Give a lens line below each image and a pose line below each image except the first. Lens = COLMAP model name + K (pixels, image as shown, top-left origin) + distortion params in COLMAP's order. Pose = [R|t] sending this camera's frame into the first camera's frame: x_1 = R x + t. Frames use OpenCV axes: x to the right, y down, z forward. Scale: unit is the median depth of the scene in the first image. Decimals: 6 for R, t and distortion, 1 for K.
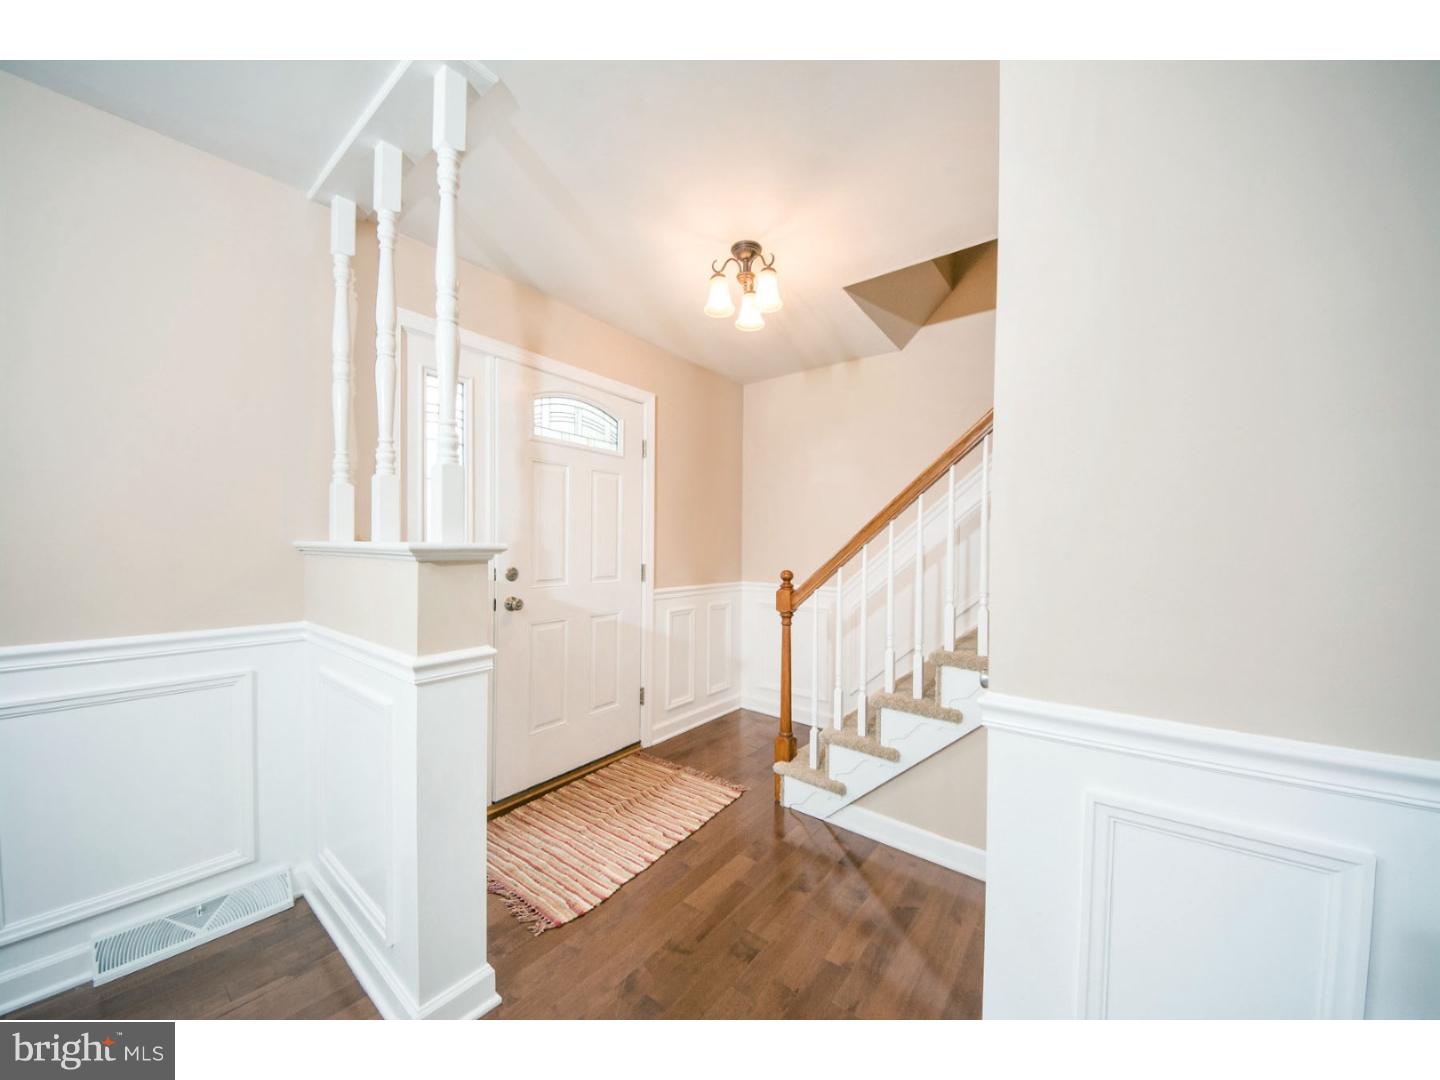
lens RADIAL K [[531.8, 0, 722.8], [0, 531.8, 532.0], [0, 0, 1]] dist [0.047184, -0.031306]
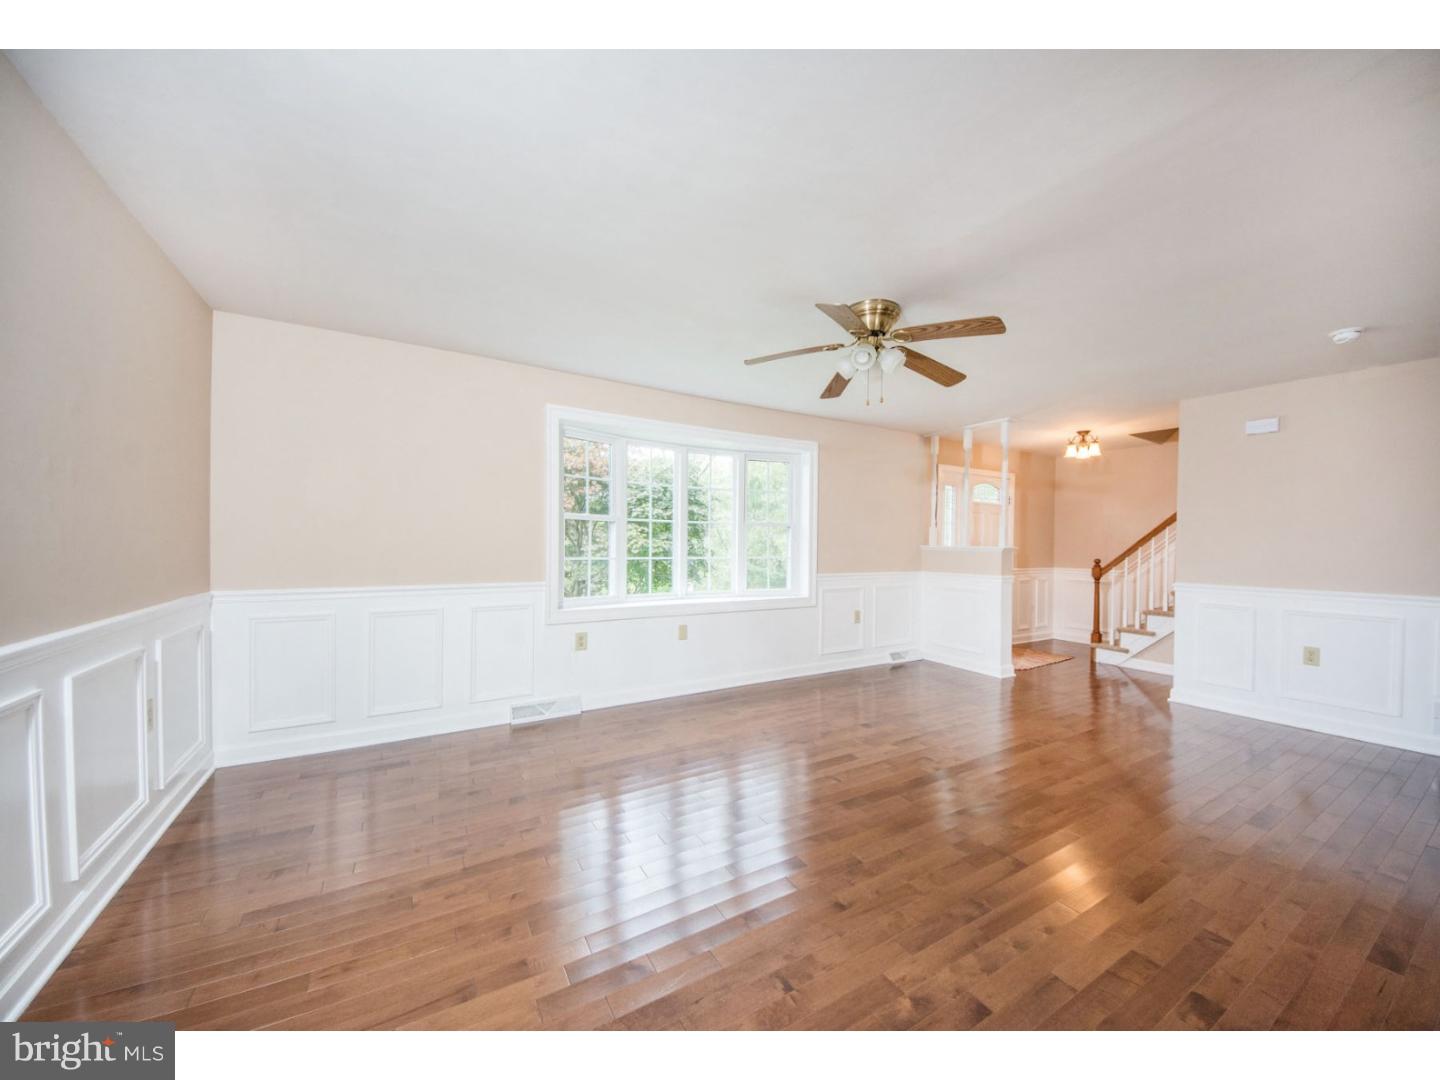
lens RADIAL K [[531.8, 0, 722.8], [0, 531.8, 532.0], [0, 0, 1]] dist [0.047184, -0.031306]
pose [[0.916831, 0.003580, -0.399259, -0.443034], [-0.003088, 0.999993, 0.001875, -0.042408], [0.399264, -0.000486, 0.916836, -1.818320]]
